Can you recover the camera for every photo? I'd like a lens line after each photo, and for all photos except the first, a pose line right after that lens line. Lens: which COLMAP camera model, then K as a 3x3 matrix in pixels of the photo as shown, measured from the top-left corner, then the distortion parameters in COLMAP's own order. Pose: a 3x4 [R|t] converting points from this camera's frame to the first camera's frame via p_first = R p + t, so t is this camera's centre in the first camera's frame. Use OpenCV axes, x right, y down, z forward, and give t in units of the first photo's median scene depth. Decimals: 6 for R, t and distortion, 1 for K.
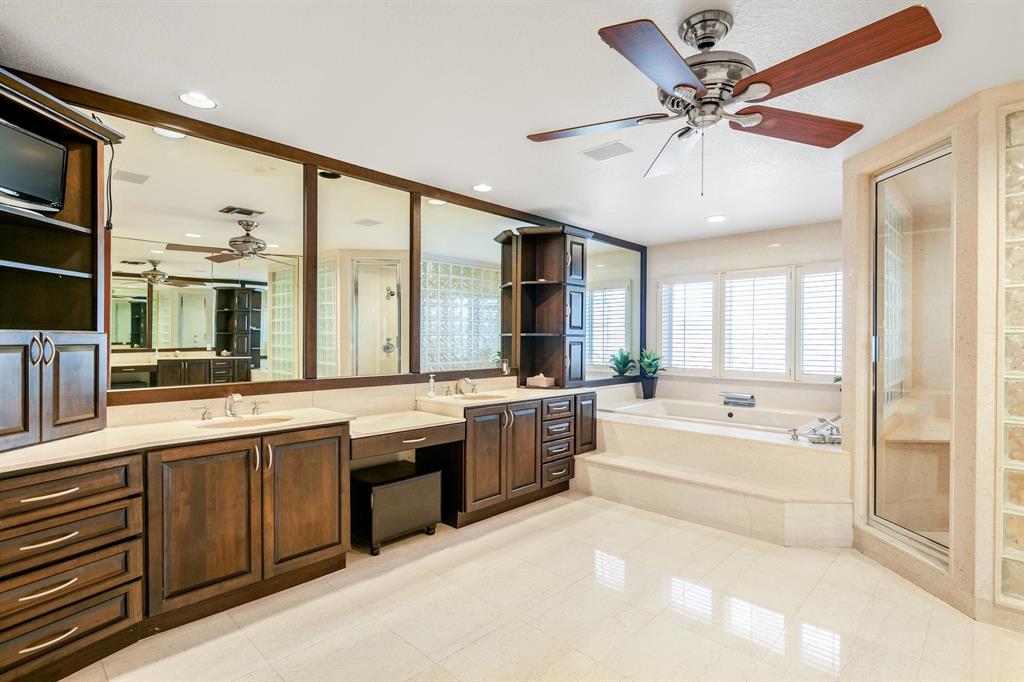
lens RADIAL K [[499.9, 0, 512.0], [0, 499.9, 341.0], [0, 0, 1]] dist [0.001970, 0.000126]
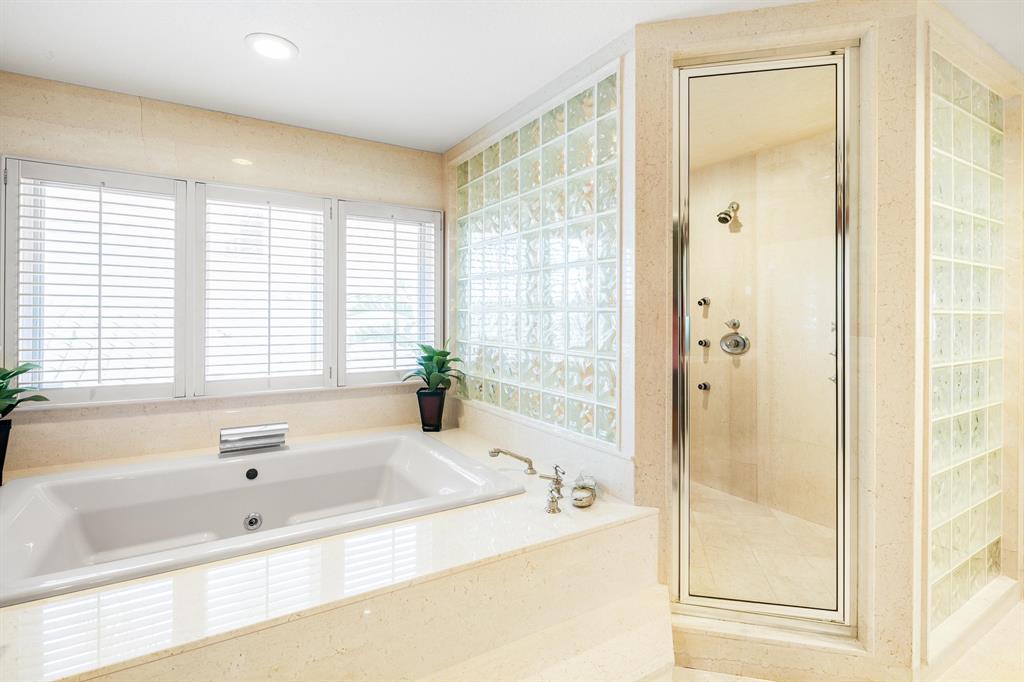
lens RADIAL K [[499.9, 0, 512.0], [0, 499.9, 341.0], [0, 0, 1]] dist [0.001970, 0.000126]
pose [[0.259992, -0.028220, 0.965198, 0.035842], [-0.000897, 0.999565, 0.029467, 0.003694], [-0.965610, -0.008527, 0.259854, 0.620621]]
